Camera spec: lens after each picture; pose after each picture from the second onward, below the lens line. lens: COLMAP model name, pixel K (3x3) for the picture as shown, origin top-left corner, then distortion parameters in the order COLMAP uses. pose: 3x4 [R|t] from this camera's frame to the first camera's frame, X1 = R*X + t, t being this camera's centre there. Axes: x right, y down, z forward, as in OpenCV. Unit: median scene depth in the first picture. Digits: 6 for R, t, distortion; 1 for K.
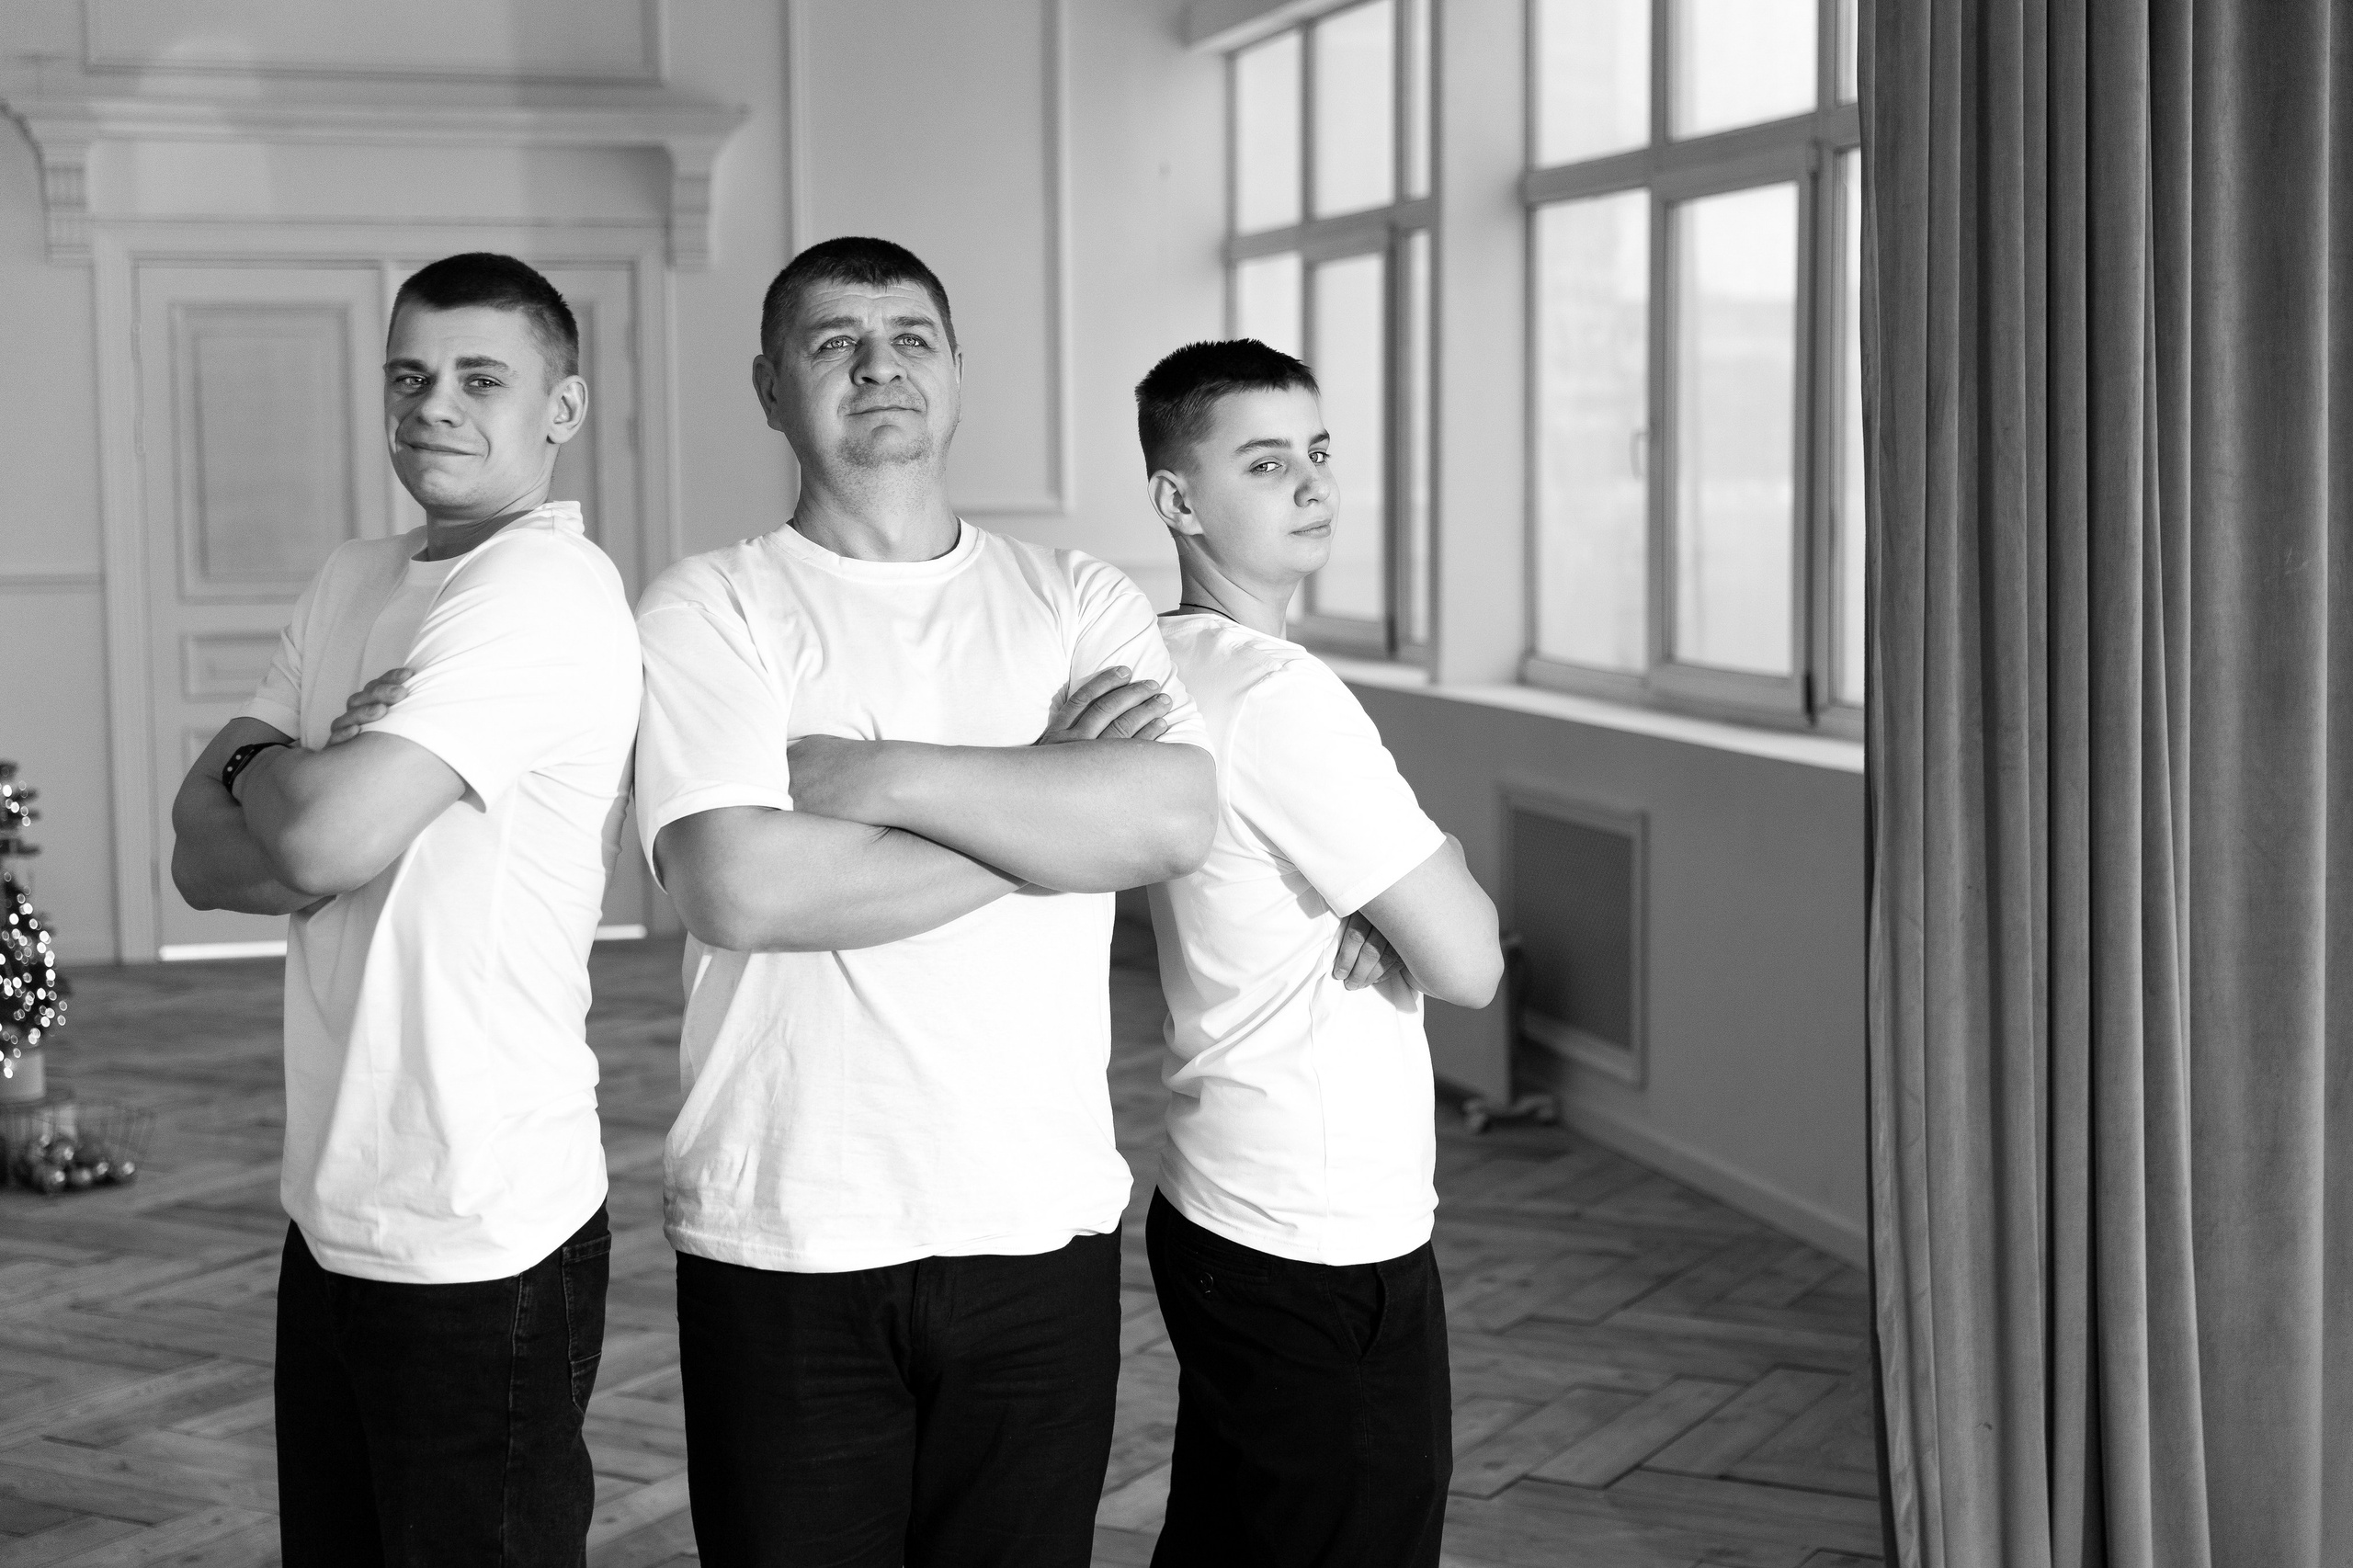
lens RADIAL K [[3605.6, 0, 1176.5], [0, 3605.6, 784.0], [0, 0, 1]] dist [-0.011415, -0.150085]
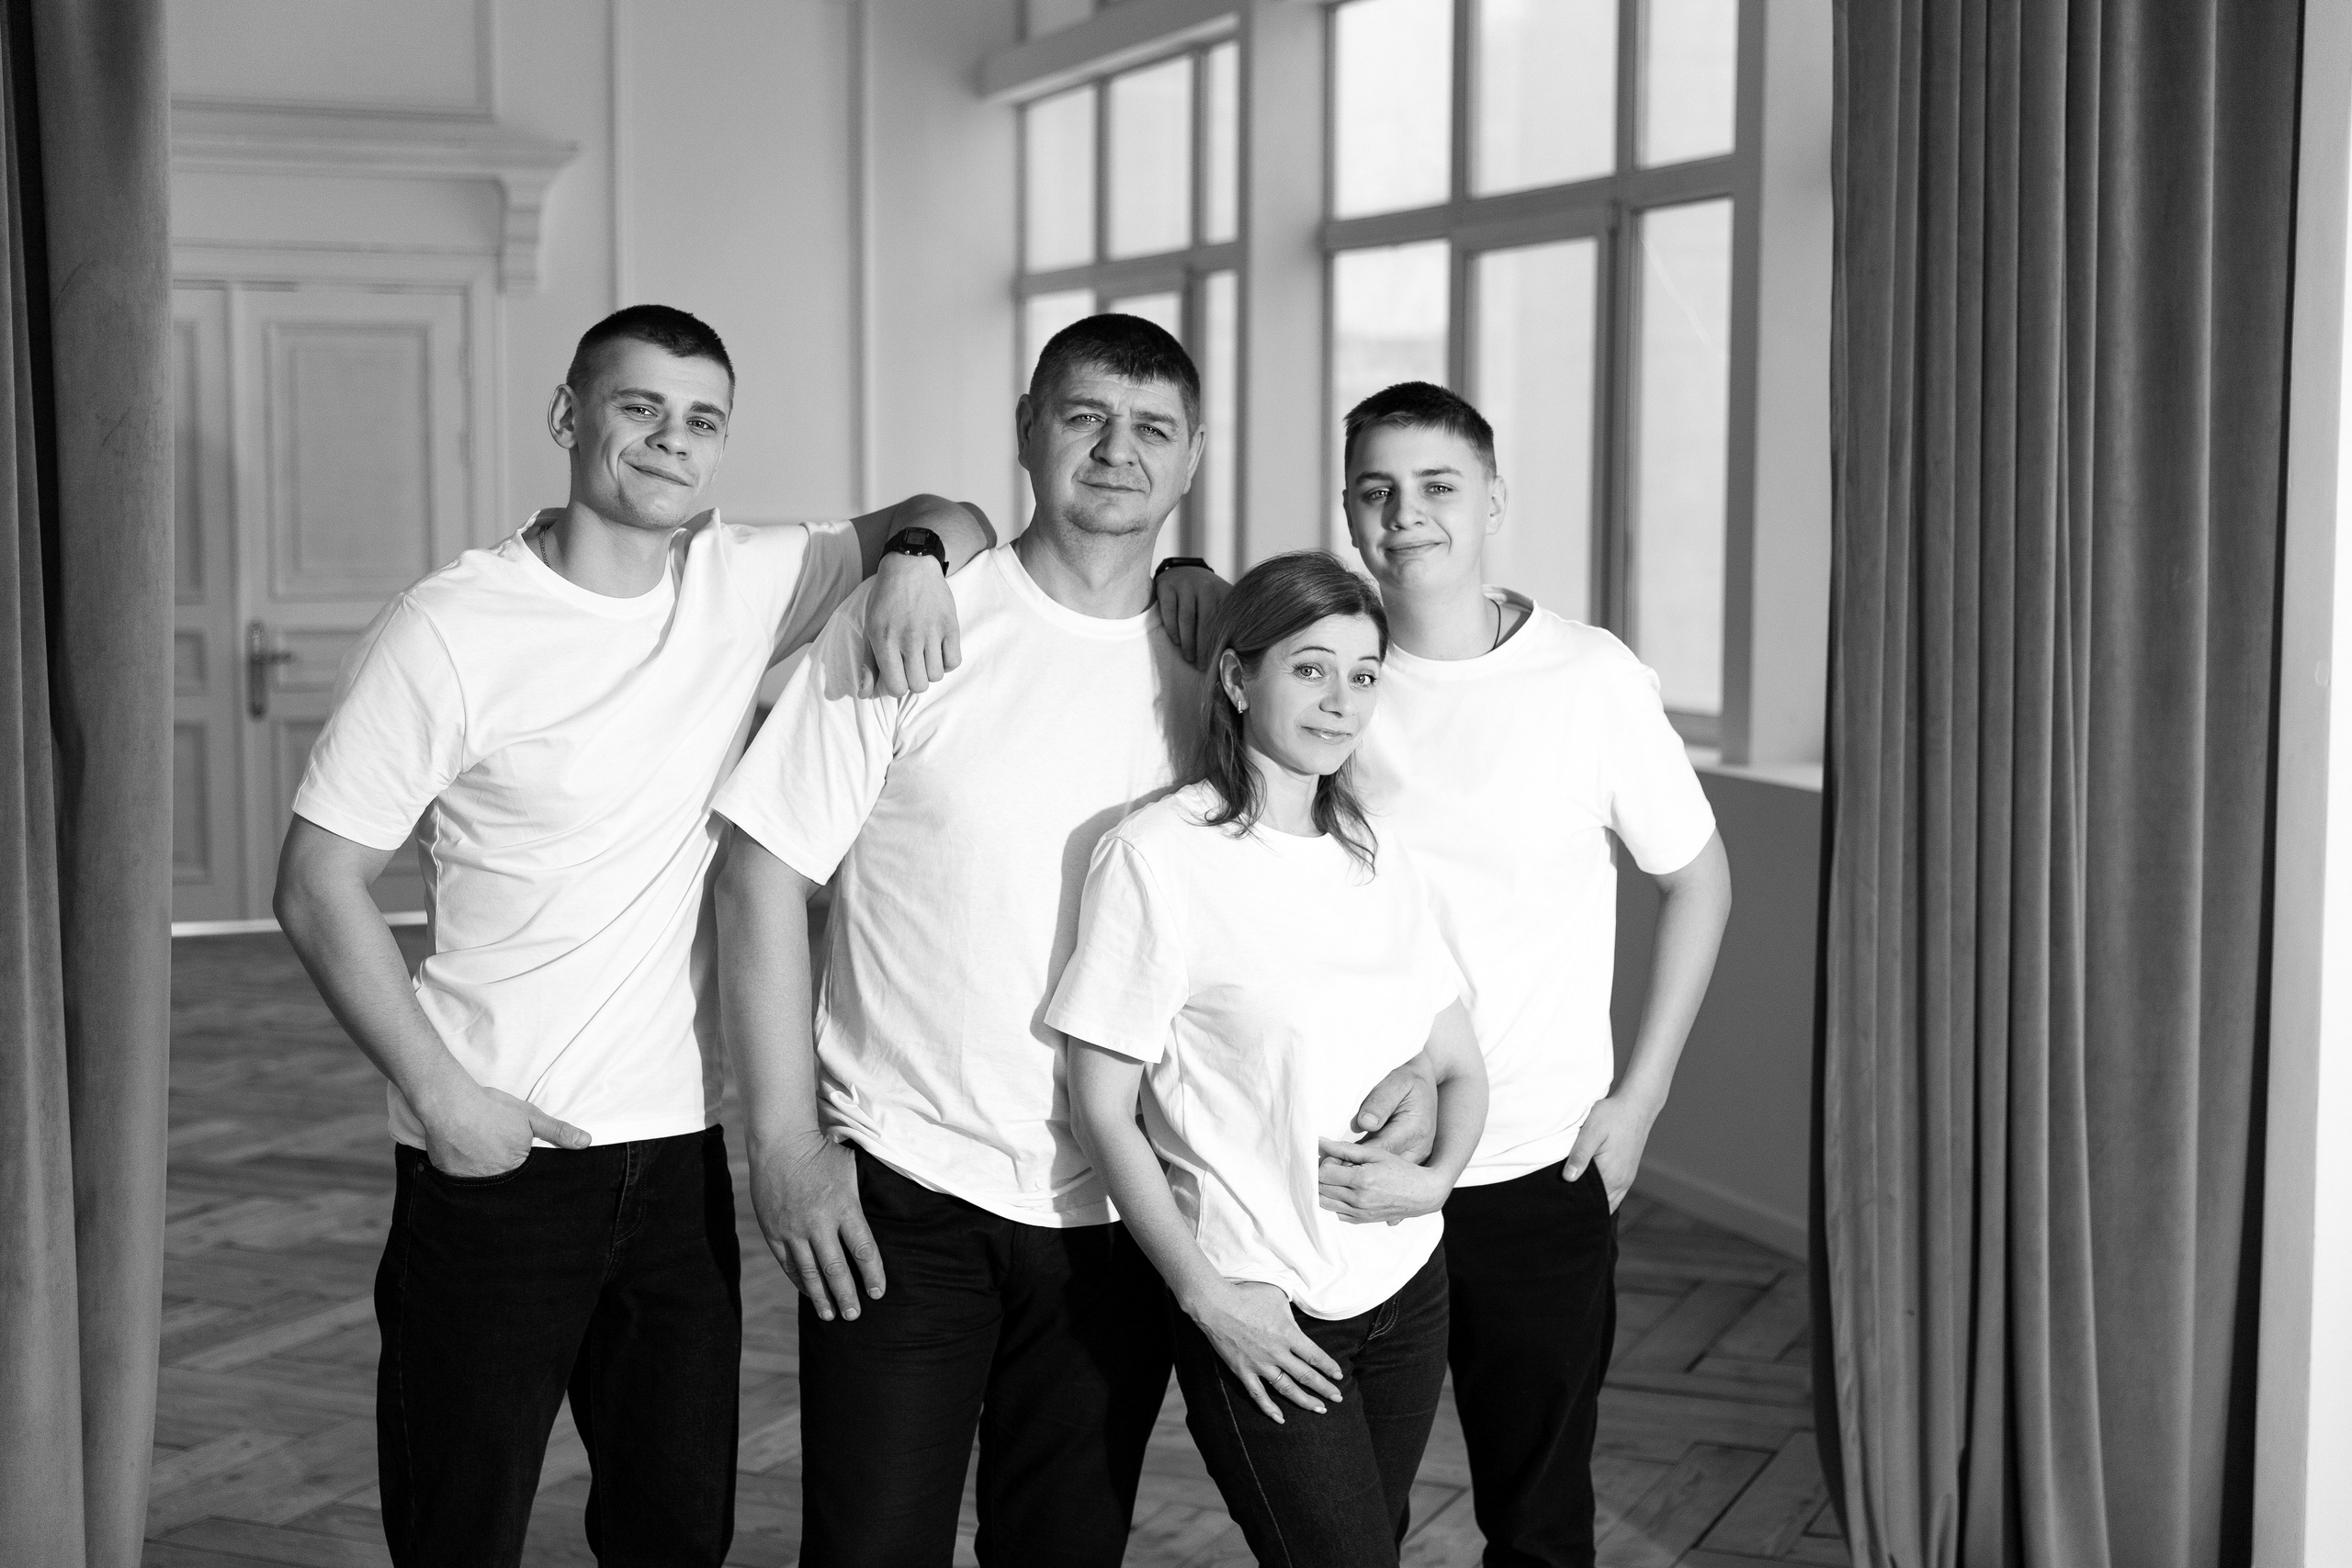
lens RADIAL K [[3434.3, 0, 1176.0], [0, 3434.3, 784.0], [0, 0, 1]] dist [-0.021133, 0.053092]
pose [[0.994269, 0.003205, 0.106862, -0.099967], [-0.003029, 0.999994, -0.001809, 0.006465], [-0.106867, 0.001475, 0.994272, -0.062102]]
